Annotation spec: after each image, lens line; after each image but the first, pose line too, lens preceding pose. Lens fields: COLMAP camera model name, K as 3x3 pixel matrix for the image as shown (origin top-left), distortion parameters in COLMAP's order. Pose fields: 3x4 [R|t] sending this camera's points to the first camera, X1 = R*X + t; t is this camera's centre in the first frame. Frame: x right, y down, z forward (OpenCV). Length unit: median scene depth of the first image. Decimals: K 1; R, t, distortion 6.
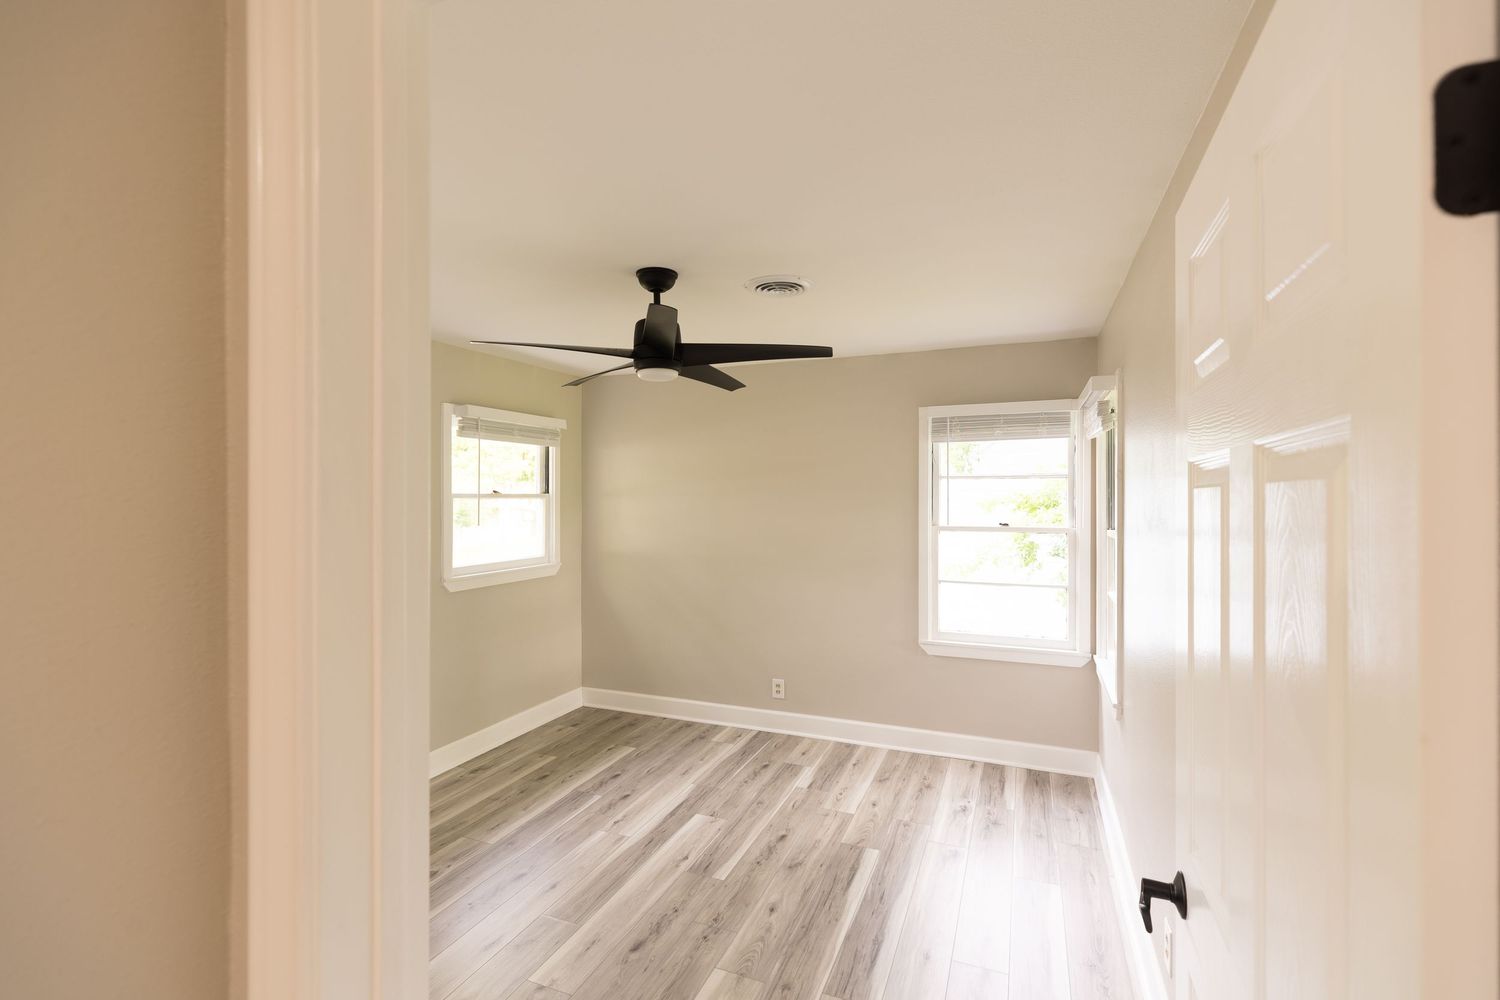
lens RADIAL K [[675.7, 0, 747.4], [0, 675.7, 498.7], [0, 0, 1]] dist [0.007257, -0.001497]
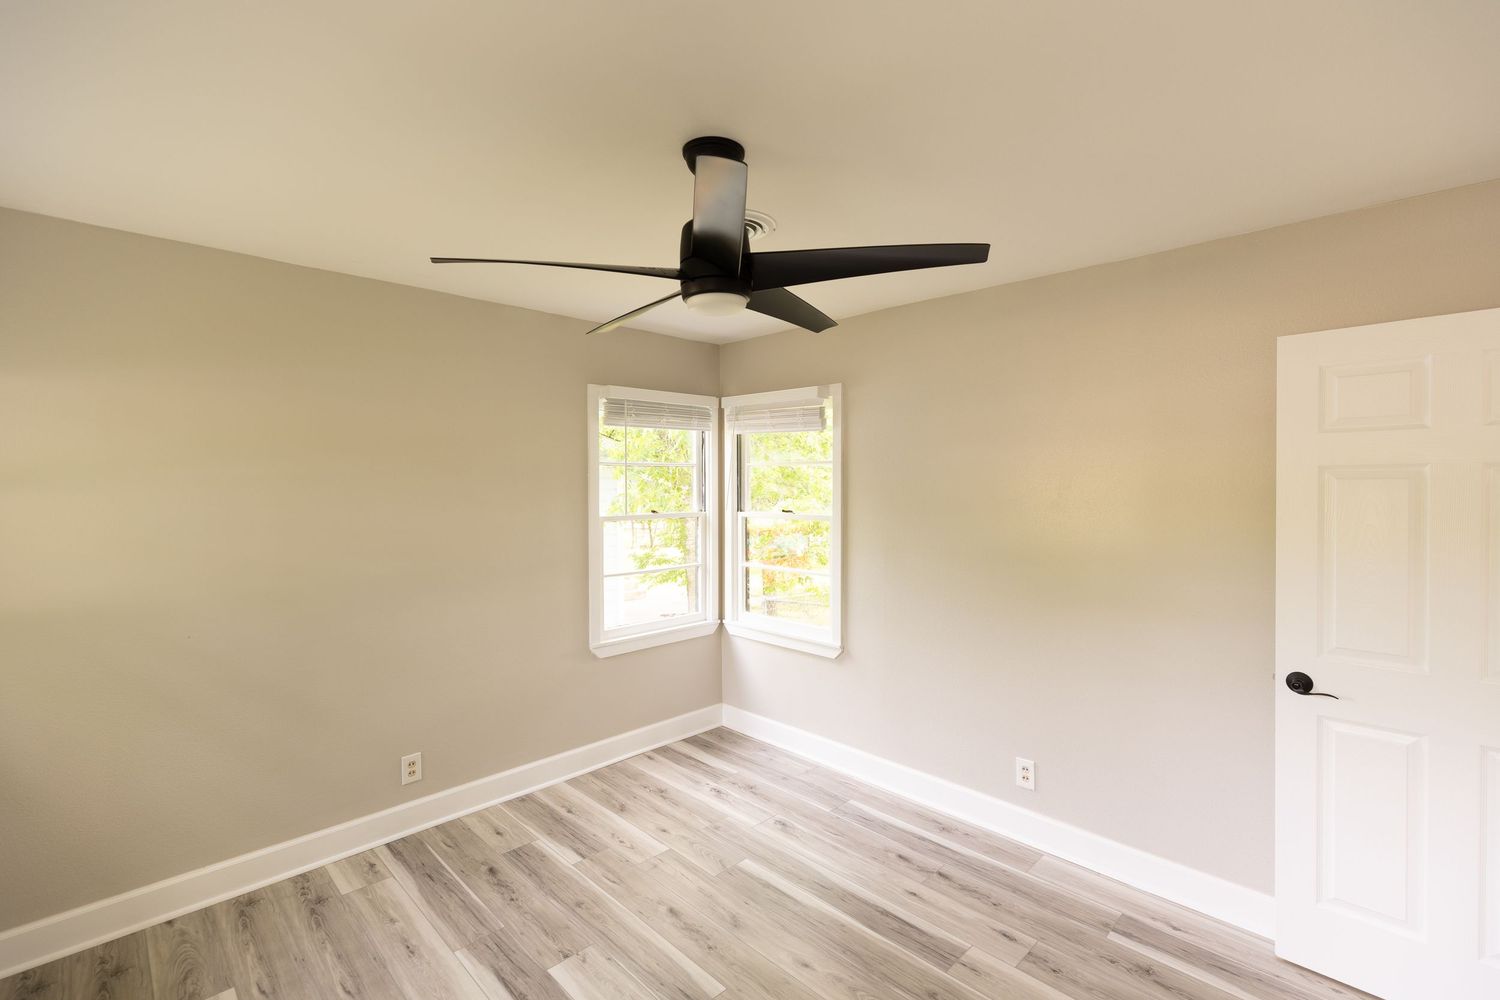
lens RADIAL K [[675.7, 0, 756.6], [0, 675.7, 493.3], [0, 0, 1]] dist [0.007257, -0.001497]
pose [[0.382623, -0.017910, 0.923731, -0.518742], [0.004749, 0.999837, 0.017418, -0.006348], [-0.923892, -0.002278, 0.382646, 0.488199]]
